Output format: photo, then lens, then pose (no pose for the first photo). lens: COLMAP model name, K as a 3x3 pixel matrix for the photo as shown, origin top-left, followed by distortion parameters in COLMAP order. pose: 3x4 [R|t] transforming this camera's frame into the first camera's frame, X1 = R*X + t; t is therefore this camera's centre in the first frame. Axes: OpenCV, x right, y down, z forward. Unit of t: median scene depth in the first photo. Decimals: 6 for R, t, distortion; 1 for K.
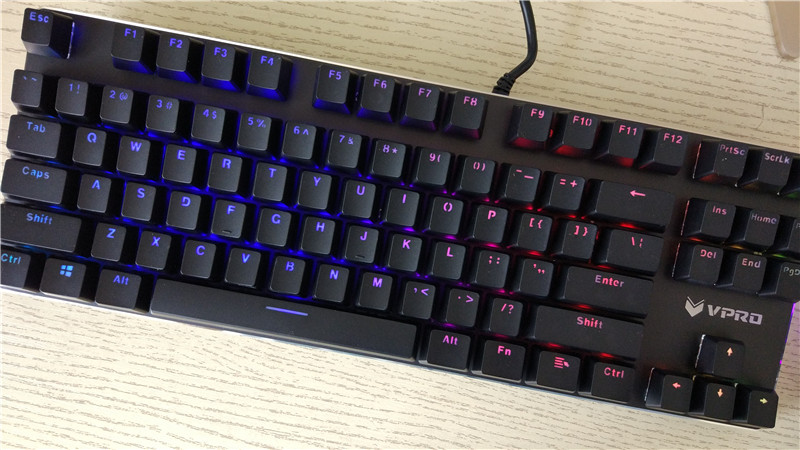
lens RADIAL K [[717.0, 0, 401.7], [0, 717.0, 222.6], [0, 0, 1]] dist [0.009315, -0.154203]
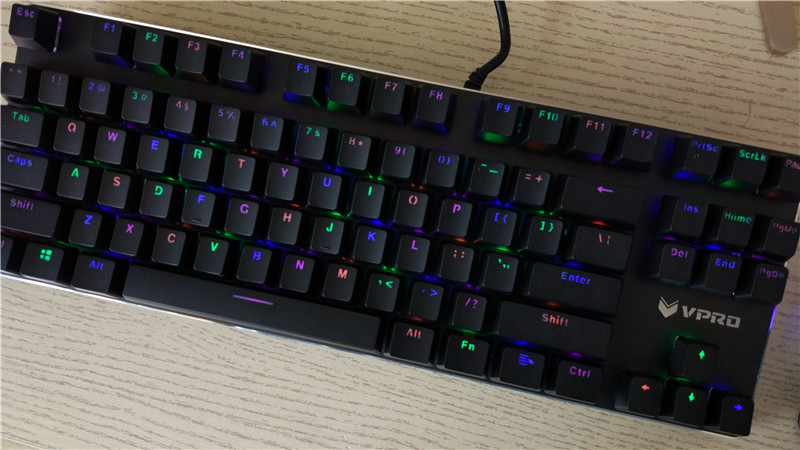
lens RADIAL K [[717.0, 0, 396.7], [0, 717.0, 224.6], [0, 0, 1]] dist [0.009315, -0.154203]
pose [[0.997051, 0.019373, -0.074261, 0.114774], [-0.020050, 0.999764, -0.008372, 0.021053], [0.074081, 0.009836, 0.997204, -0.000060]]
